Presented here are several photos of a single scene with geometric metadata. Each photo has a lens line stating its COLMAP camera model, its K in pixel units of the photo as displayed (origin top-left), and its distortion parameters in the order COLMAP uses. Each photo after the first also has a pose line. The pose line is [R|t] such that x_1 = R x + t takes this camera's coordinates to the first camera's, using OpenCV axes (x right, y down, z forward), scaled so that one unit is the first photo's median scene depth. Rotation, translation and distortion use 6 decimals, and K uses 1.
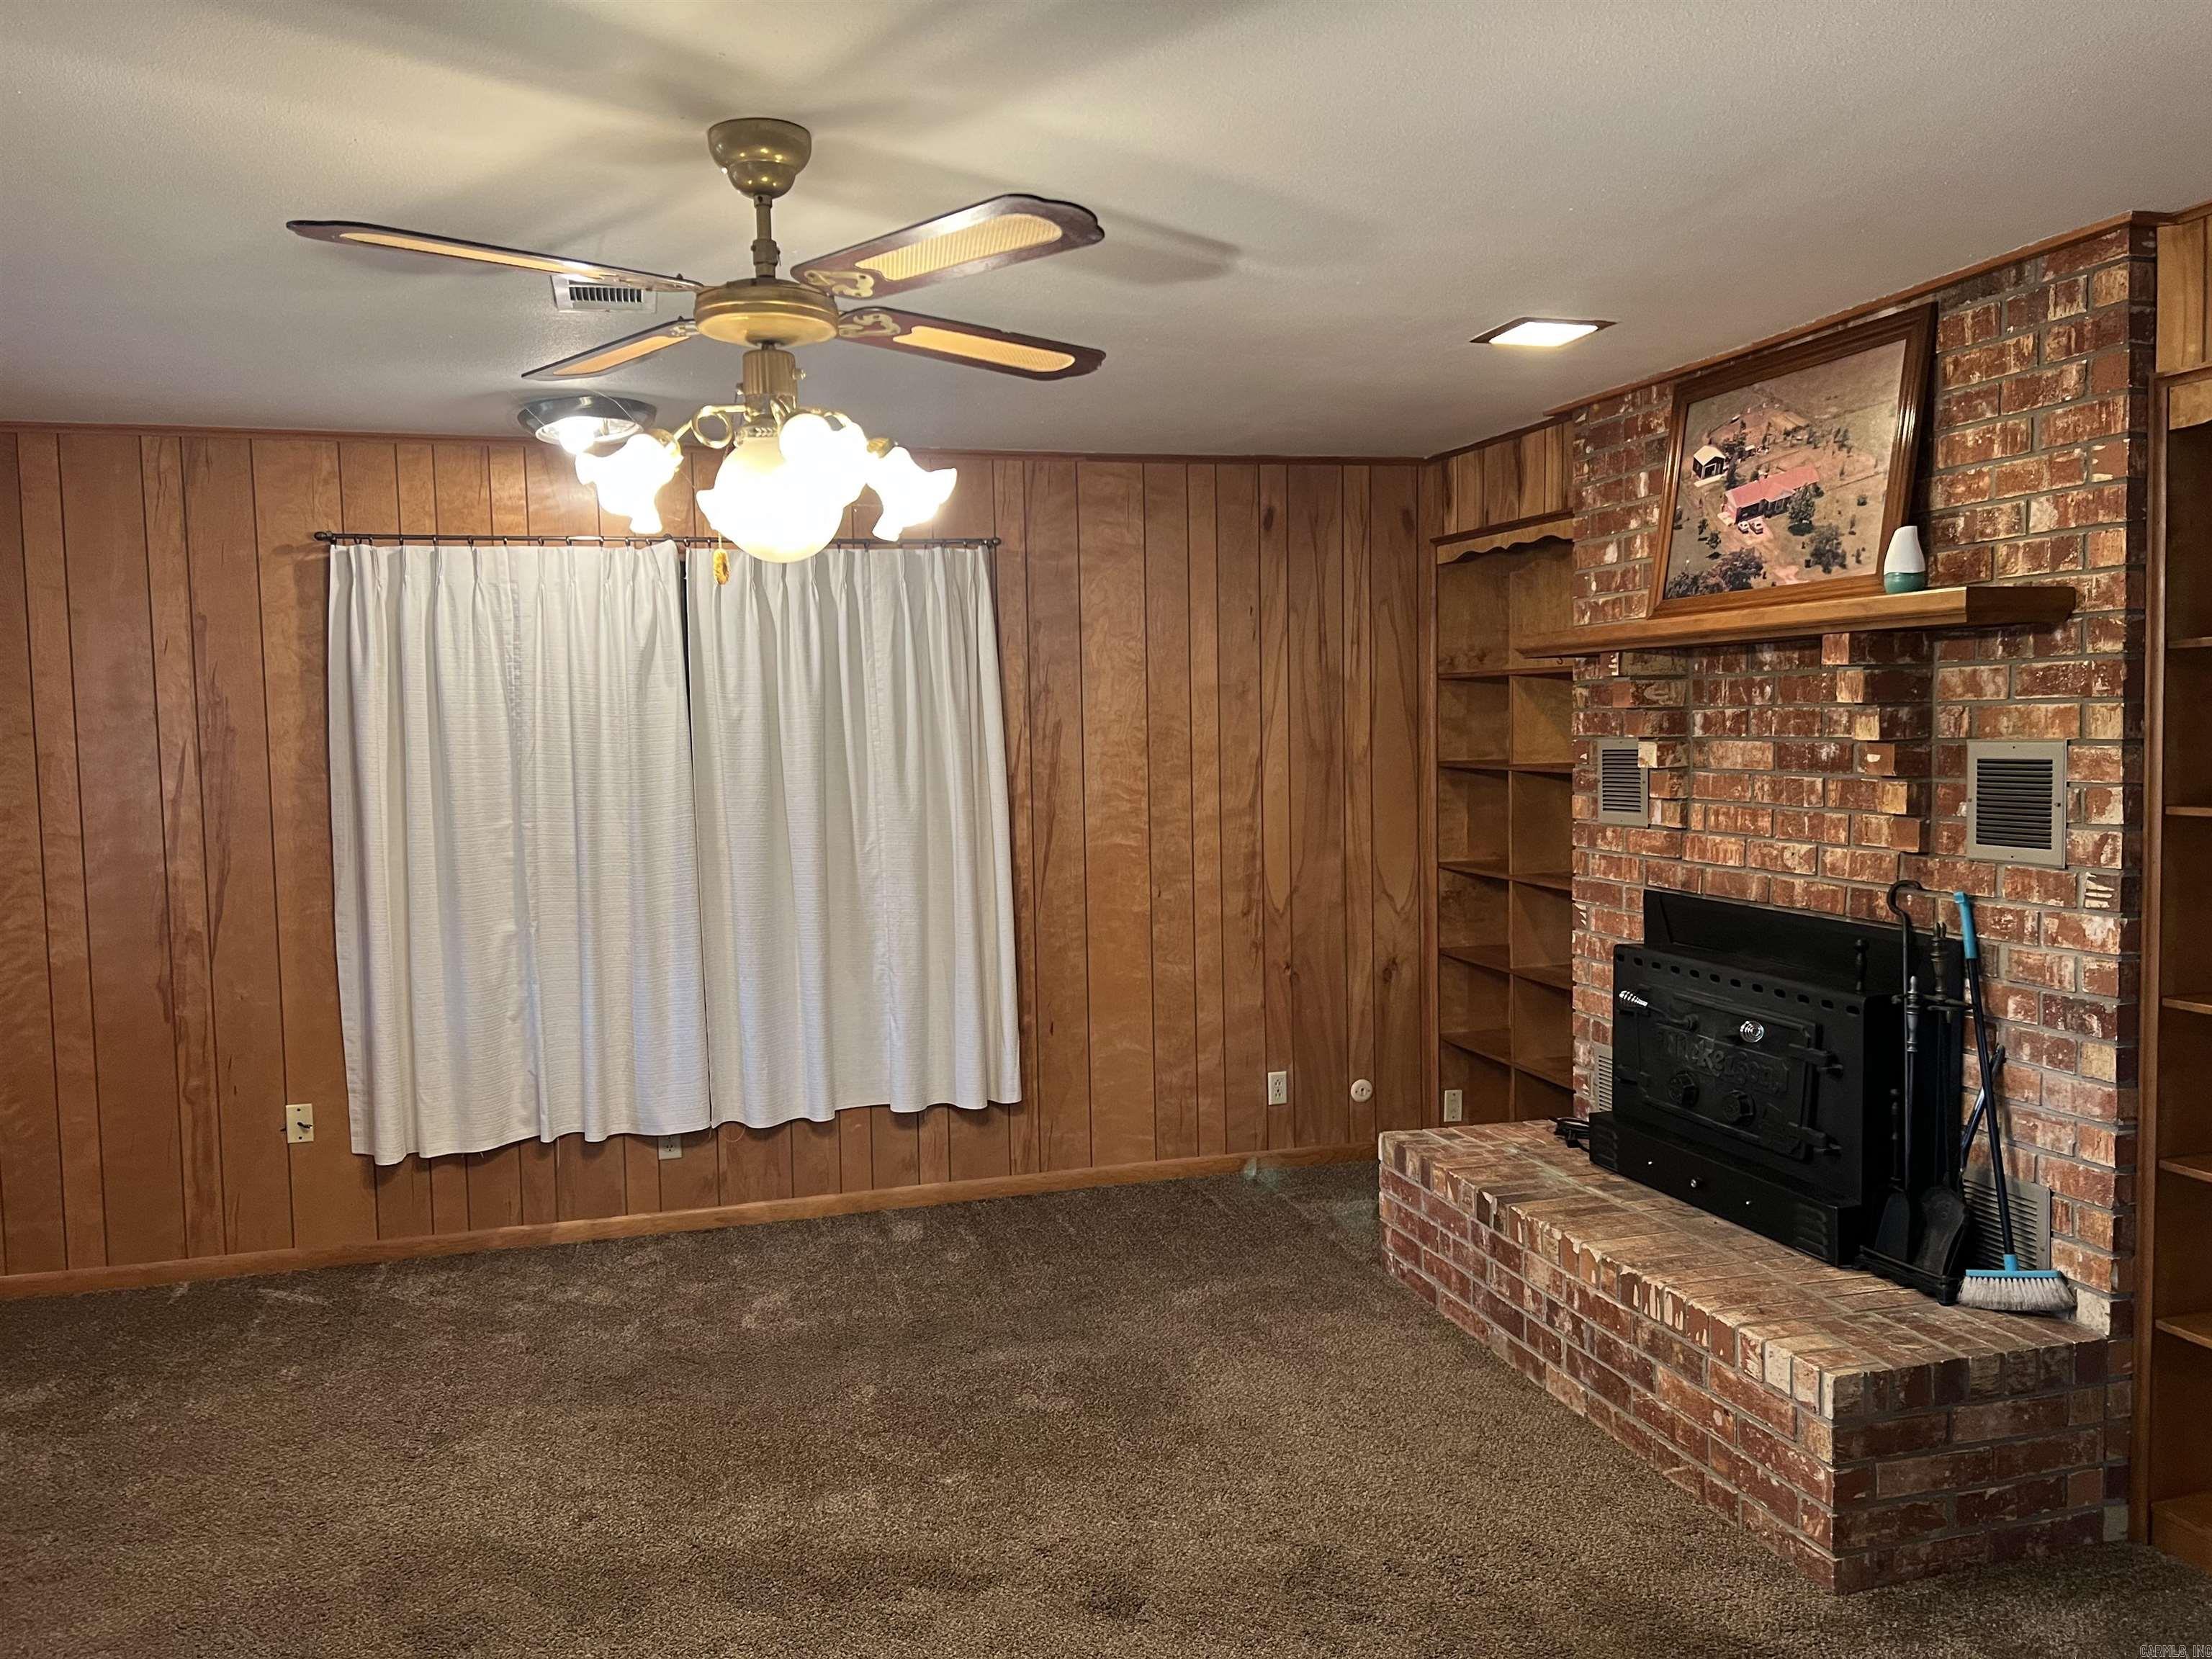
lens RADIAL K [[1681.7, 0, 1105.4], [0, 1681.7, 827.6], [0, 0, 1]] dist [0.057664, -0.047615]
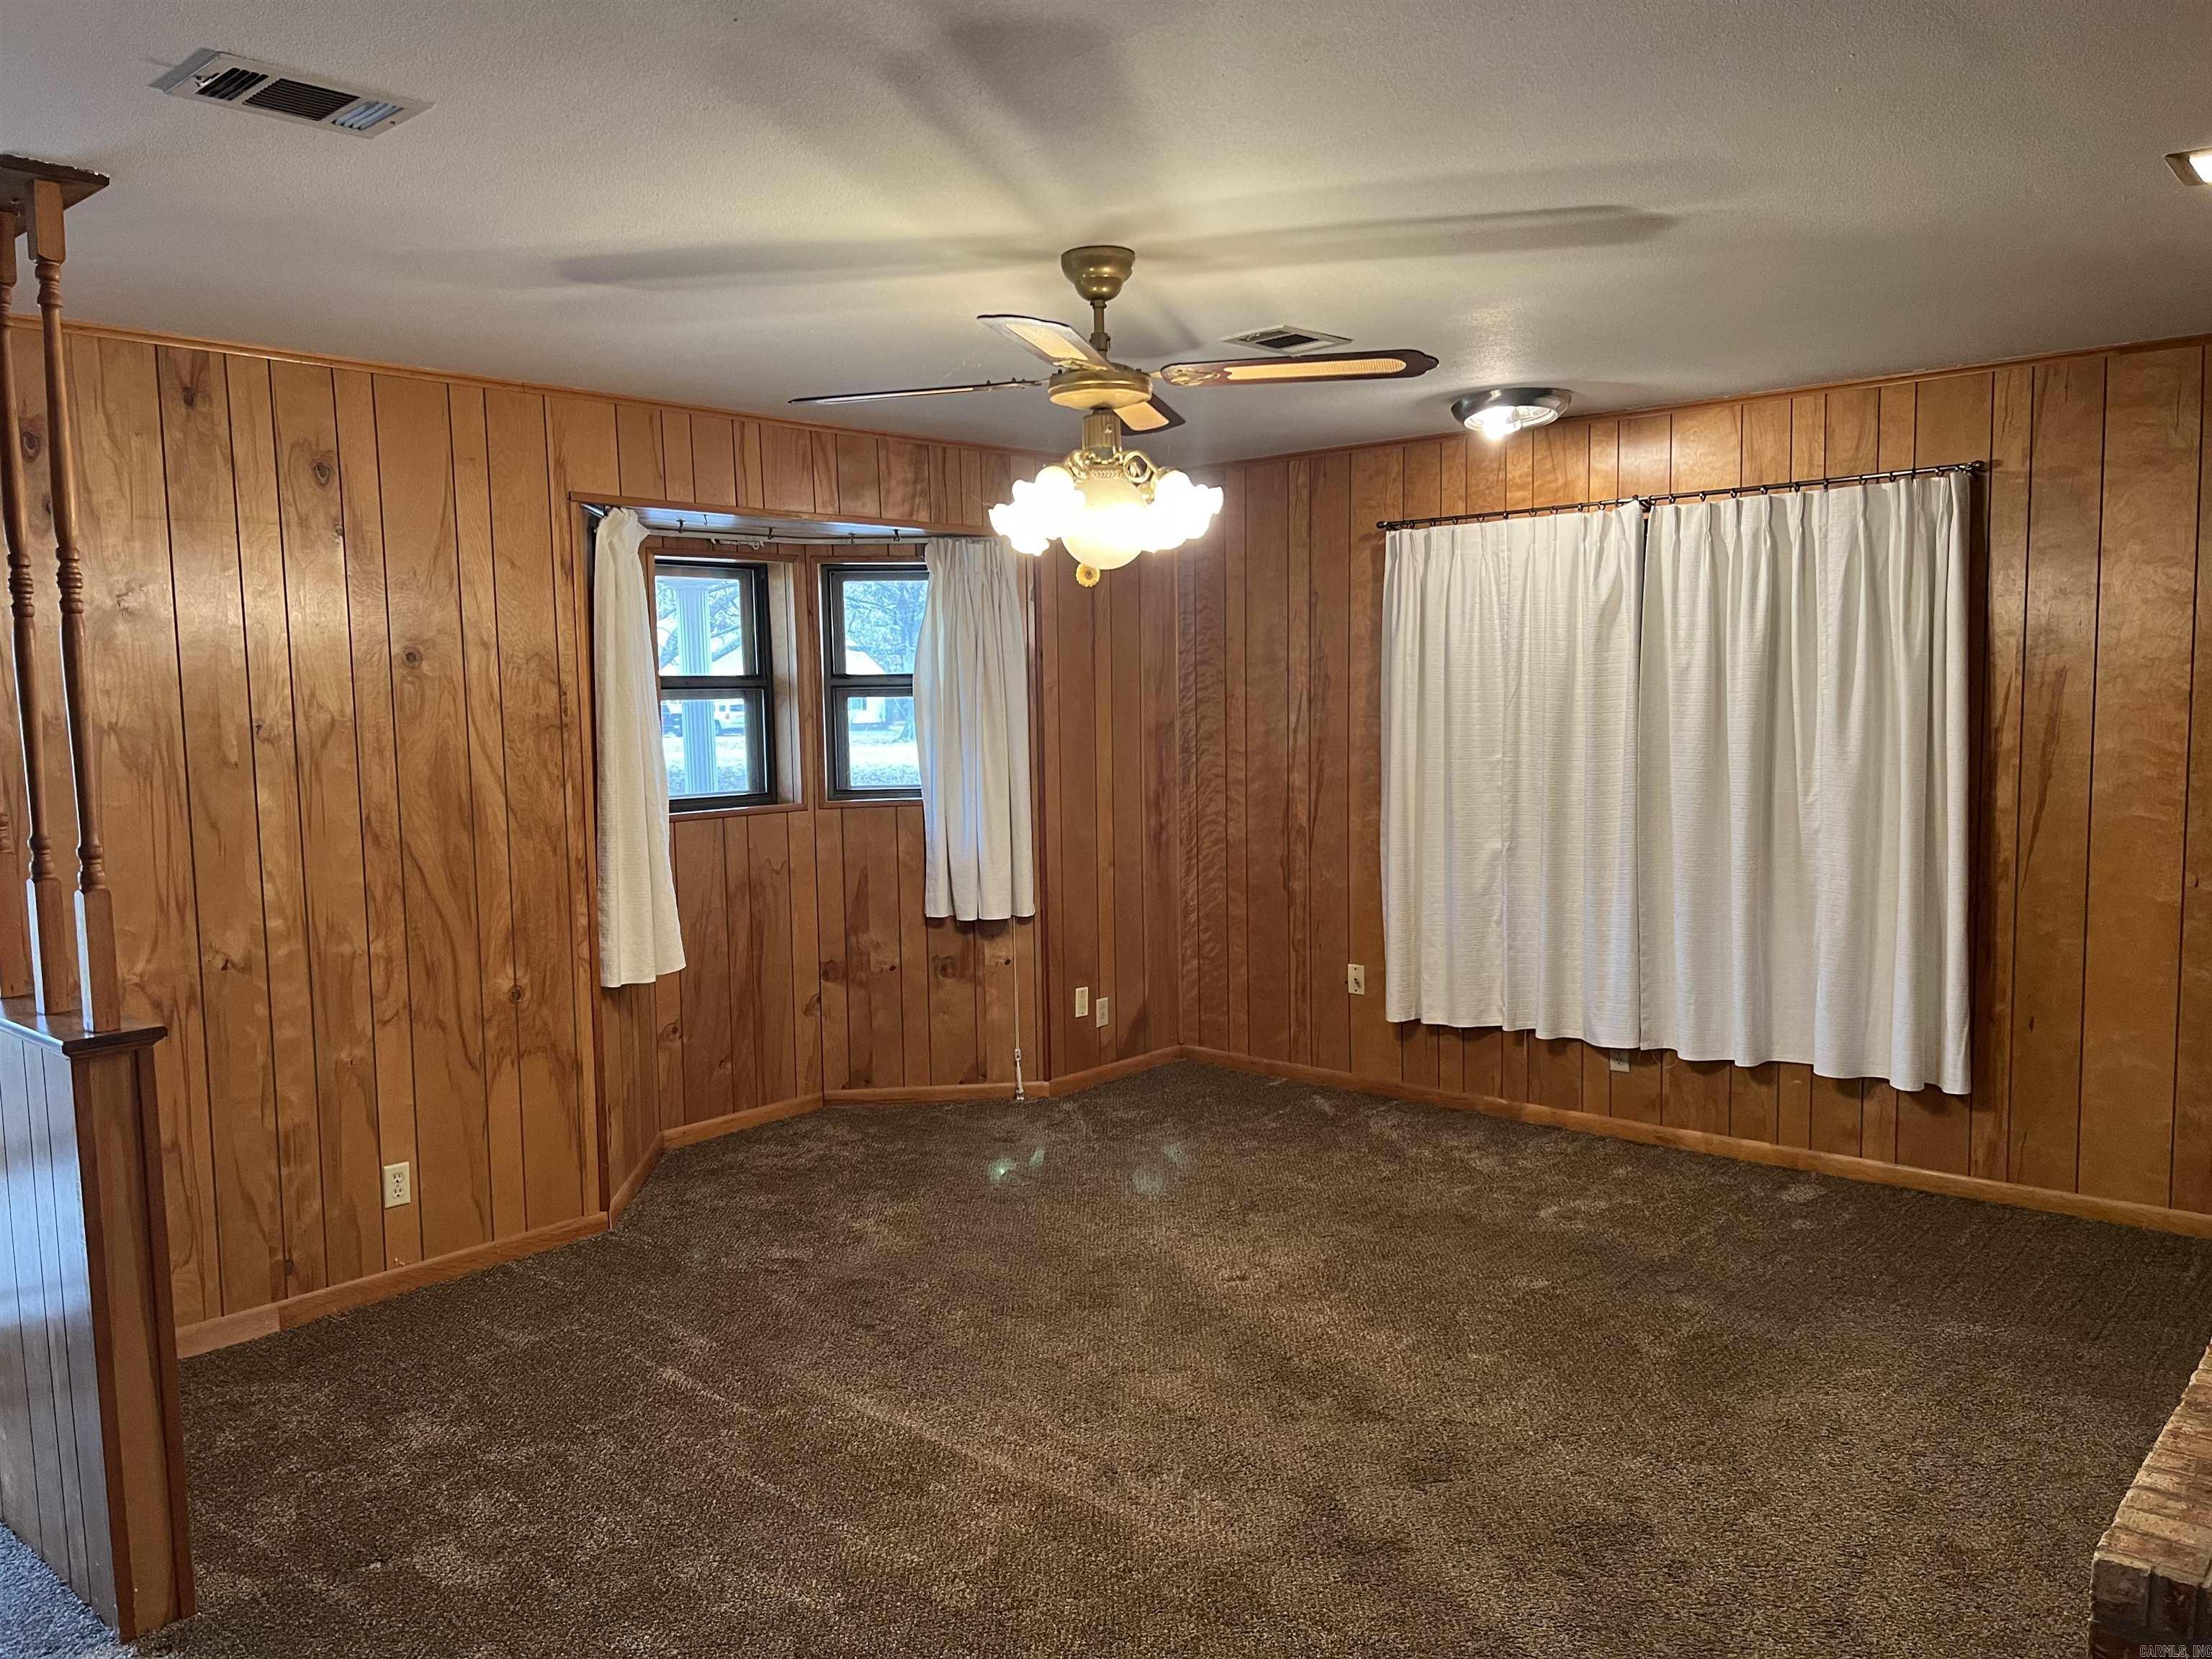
lens RADIAL K [[1691.4, 0, 1097.7], [0, 1691.4, 842.9], [0, 0, 1]] dist [0.085001, -0.119503]
pose [[0.531774, 0.088457, -0.842254, 0.502482], [-0.044901, 0.996076, 0.076263, -0.020954], [0.845695, -0.002737, 0.533659, 0.134392]]
